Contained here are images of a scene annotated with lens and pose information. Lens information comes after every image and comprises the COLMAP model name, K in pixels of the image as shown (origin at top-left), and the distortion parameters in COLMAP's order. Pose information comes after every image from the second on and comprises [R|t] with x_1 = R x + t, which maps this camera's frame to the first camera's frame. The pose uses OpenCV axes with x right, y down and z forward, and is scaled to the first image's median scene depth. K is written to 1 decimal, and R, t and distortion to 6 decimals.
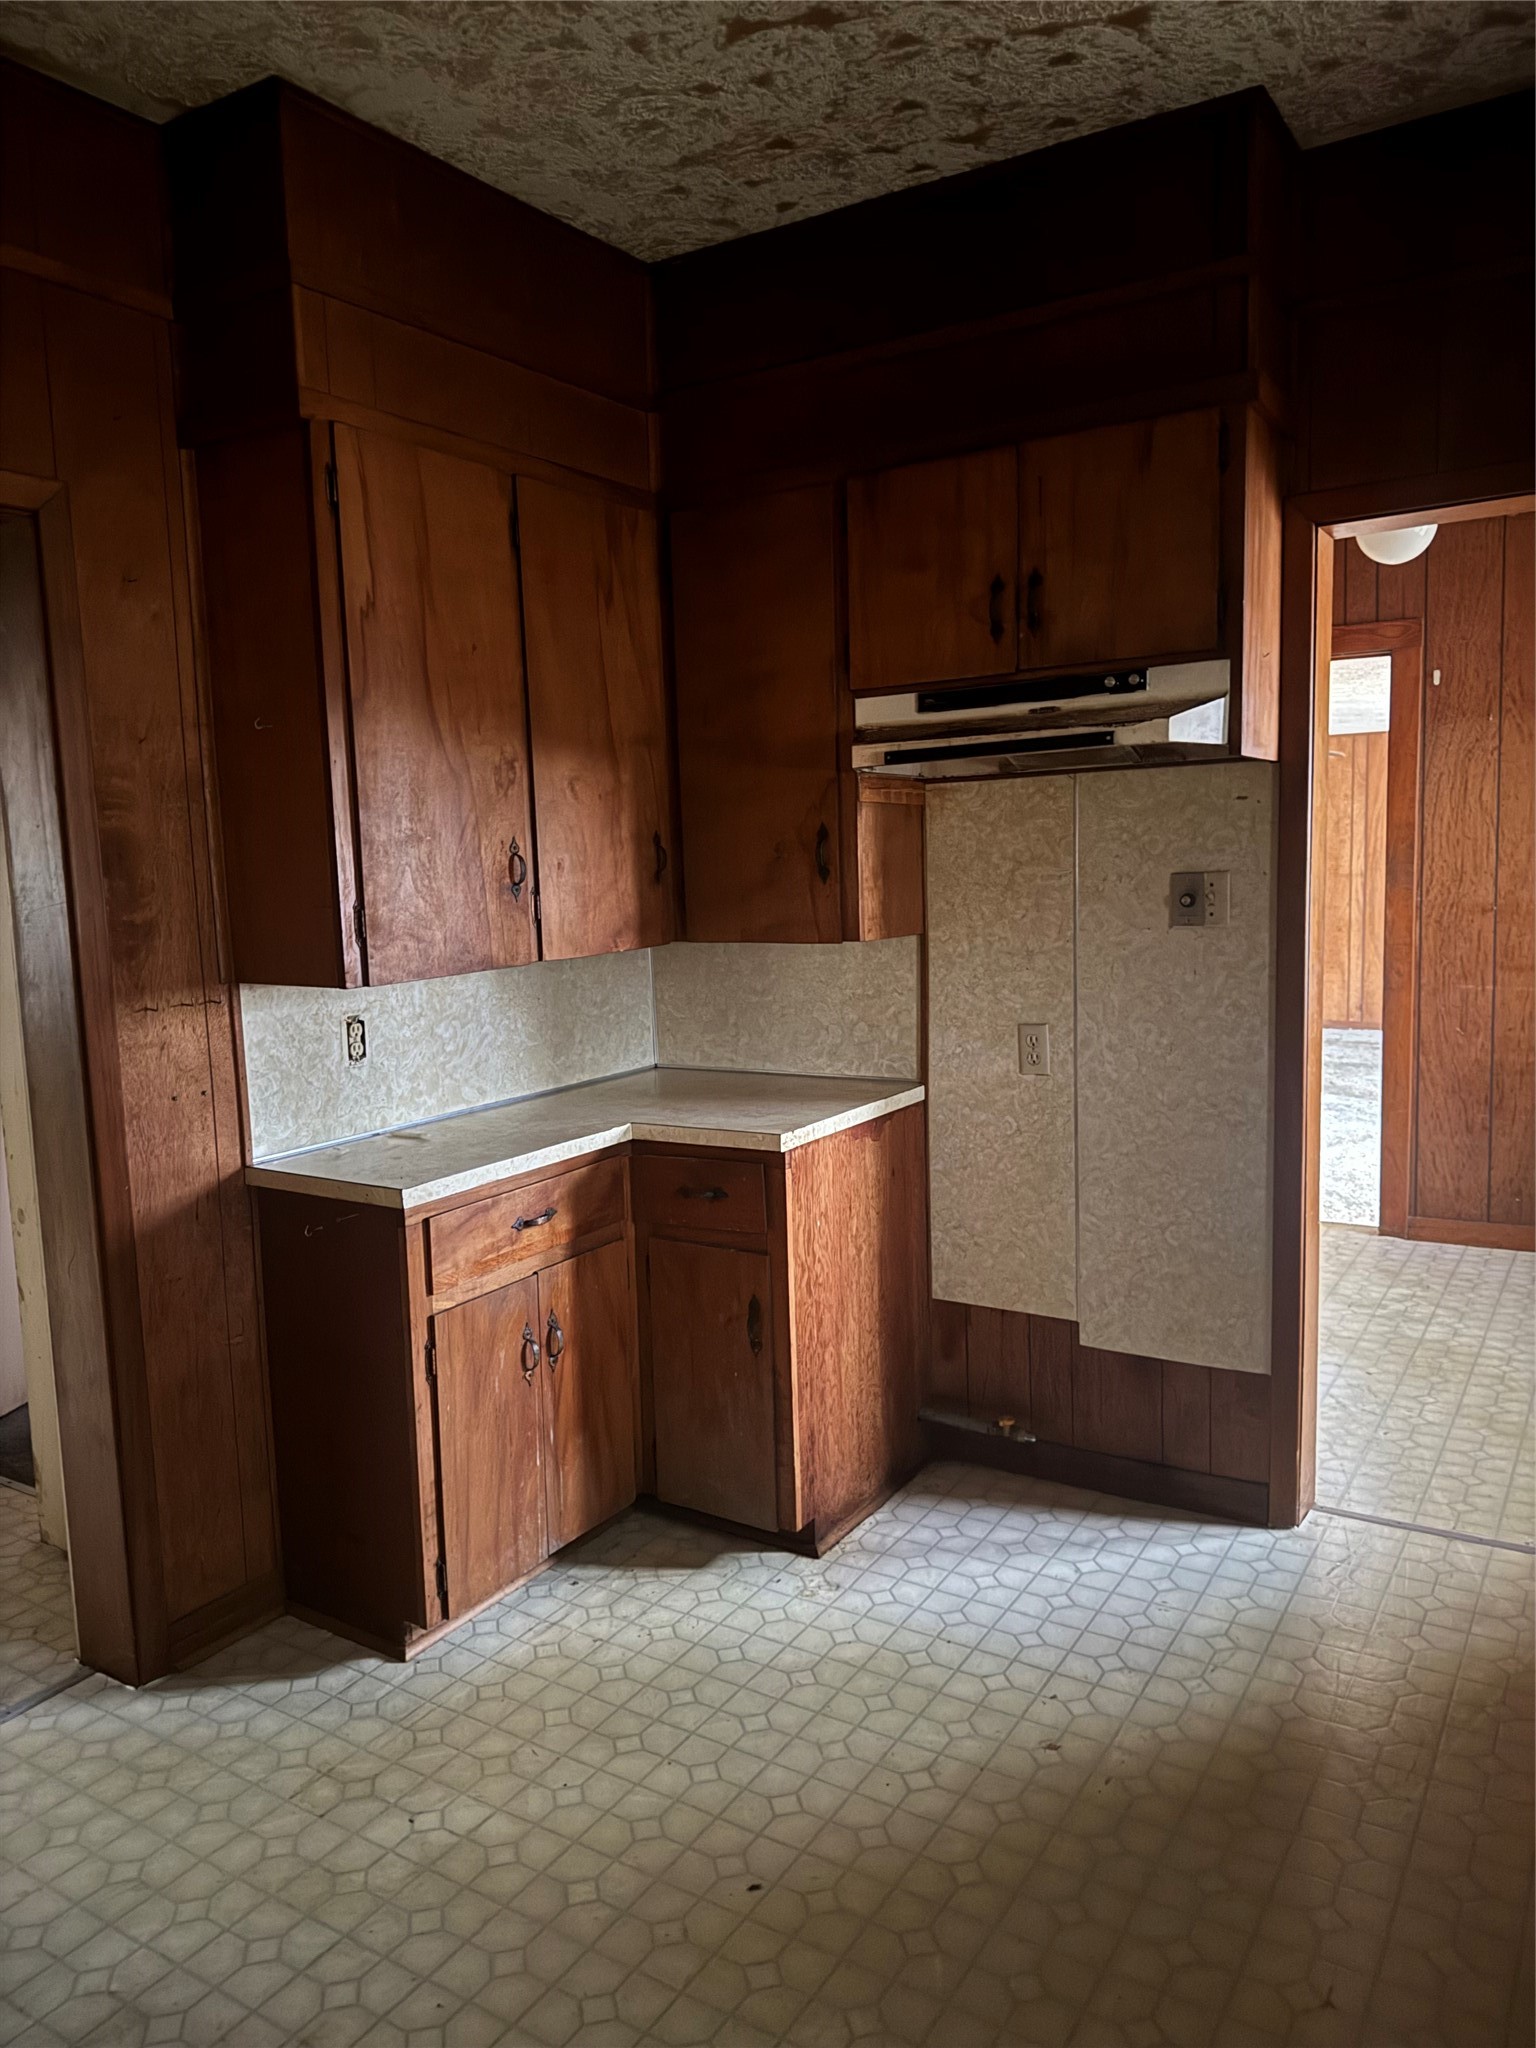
lens RADIAL K [[1436.1, 0, 768.0], [0, 1436.1, 1024.0], [0, 0, 1]] dist [0.029379, -0.031180]
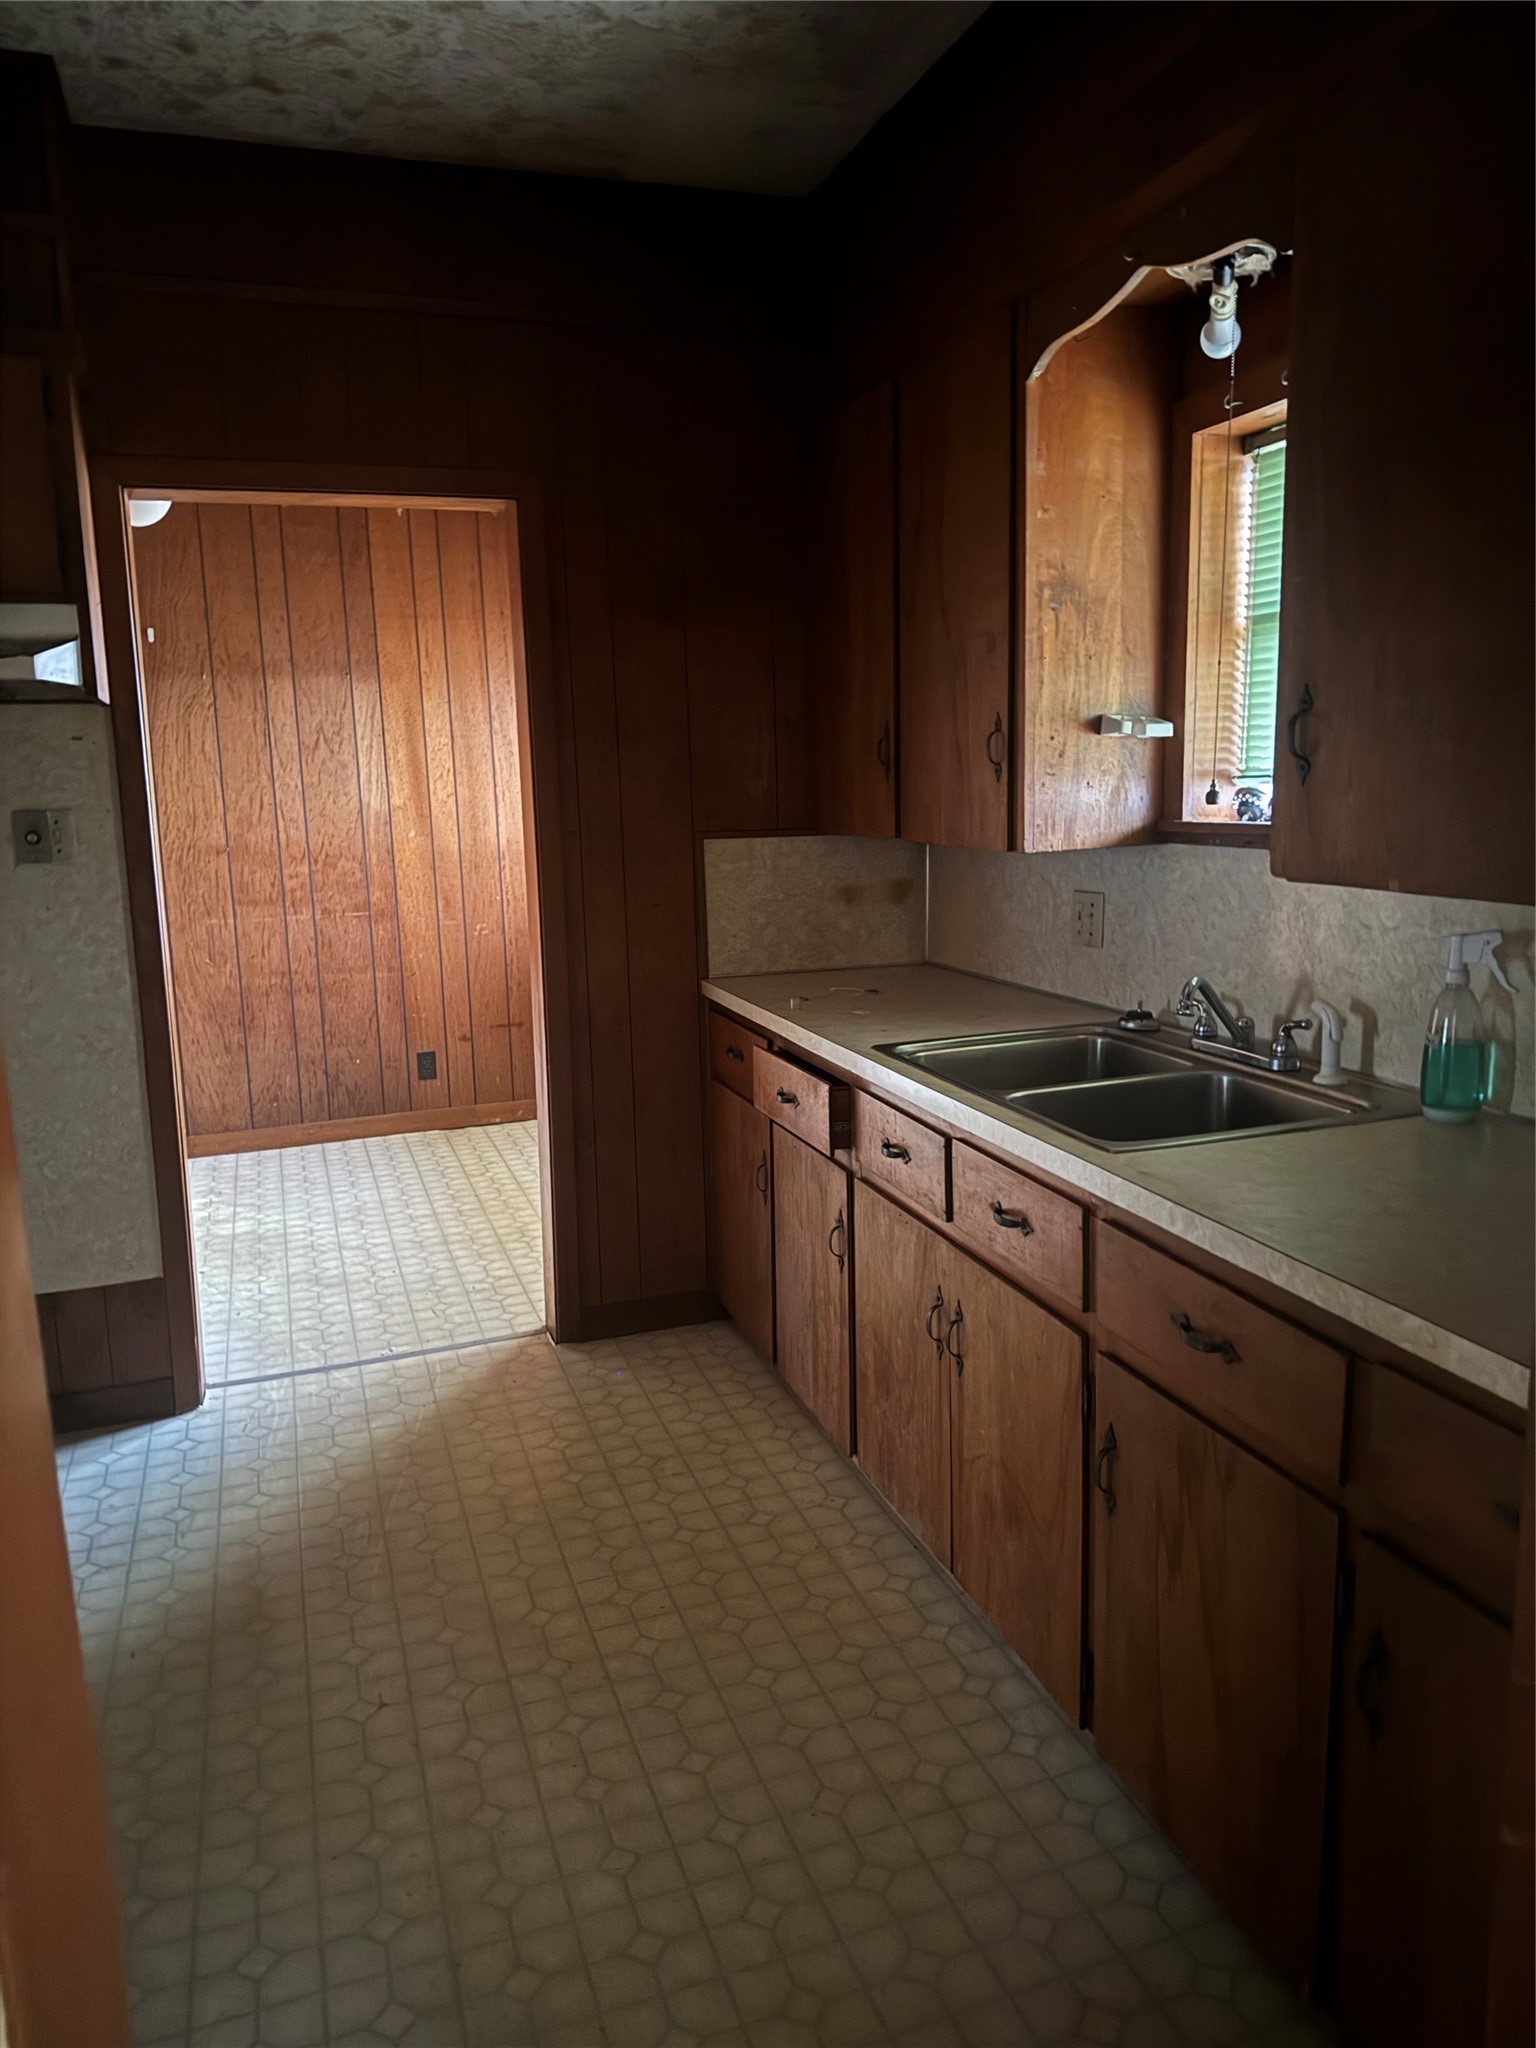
lens RADIAL K [[1436.1, 0, 768.0], [0, 1436.1, 1024.0], [0, 0, 1]] dist [0.029379, -0.031180]
pose [[0.624674, -0.112847, 0.772689, -0.178172], [0.089539, 0.993328, 0.072684, 0.016069], [-0.775735, 0.023782, 0.630610, -0.039077]]
